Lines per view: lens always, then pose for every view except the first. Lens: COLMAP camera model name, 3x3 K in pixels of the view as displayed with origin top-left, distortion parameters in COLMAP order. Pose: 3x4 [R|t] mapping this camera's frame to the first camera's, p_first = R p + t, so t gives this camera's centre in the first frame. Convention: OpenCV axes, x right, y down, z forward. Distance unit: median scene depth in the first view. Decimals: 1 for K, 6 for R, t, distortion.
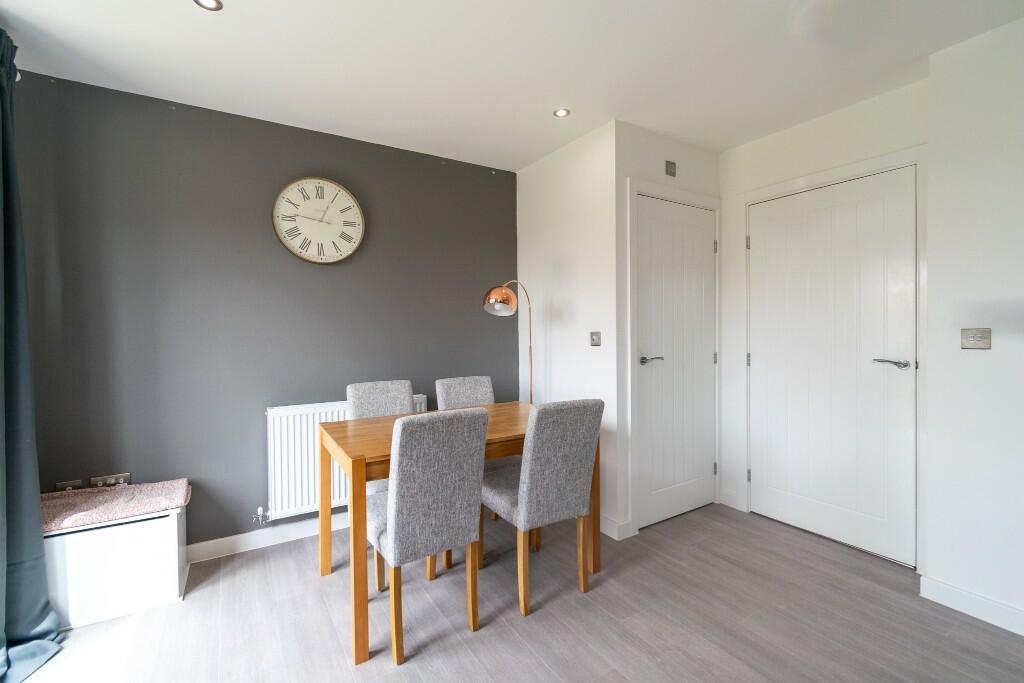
lens RADIAL K [[451.3, 0, 511.9], [0, 451.3, 337.5], [0, 0, 1]] dist [0.002255, -0.000139]
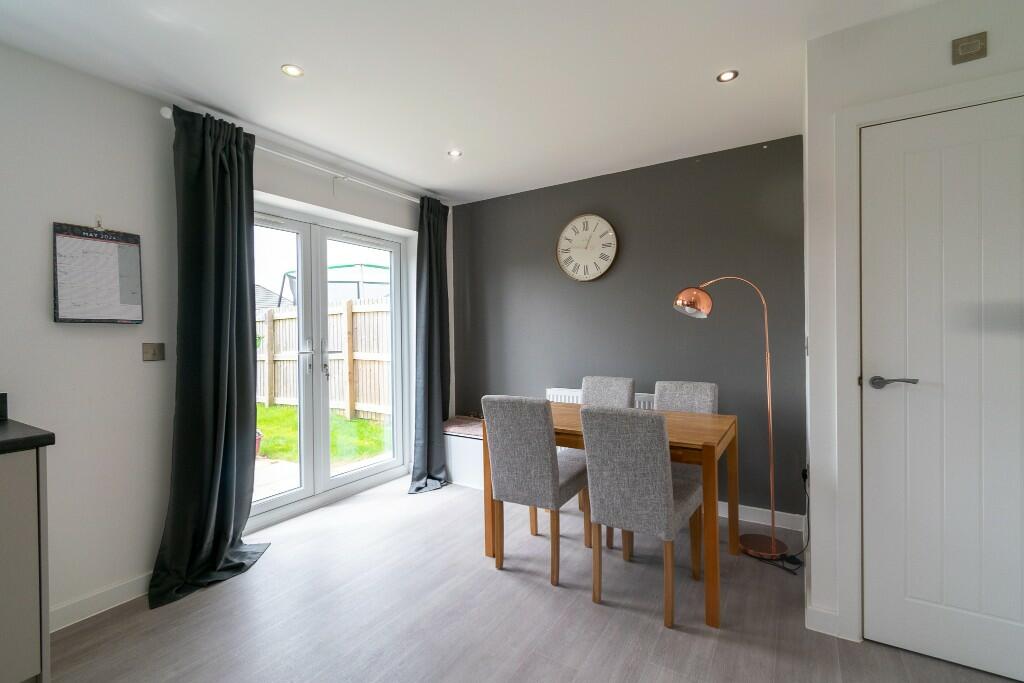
lens RADIAL K [[451.3, 0, 511.9], [0, 451.3, 337.5], [0, 0, 1]] dist [0.002255, -0.000139]
pose [[0.438387, 0.011708, -0.898710, 0.653733], [-0.009805, 0.999918, 0.008244, -0.012909], [0.898733, 0.005198, 0.438466, 0.256643]]
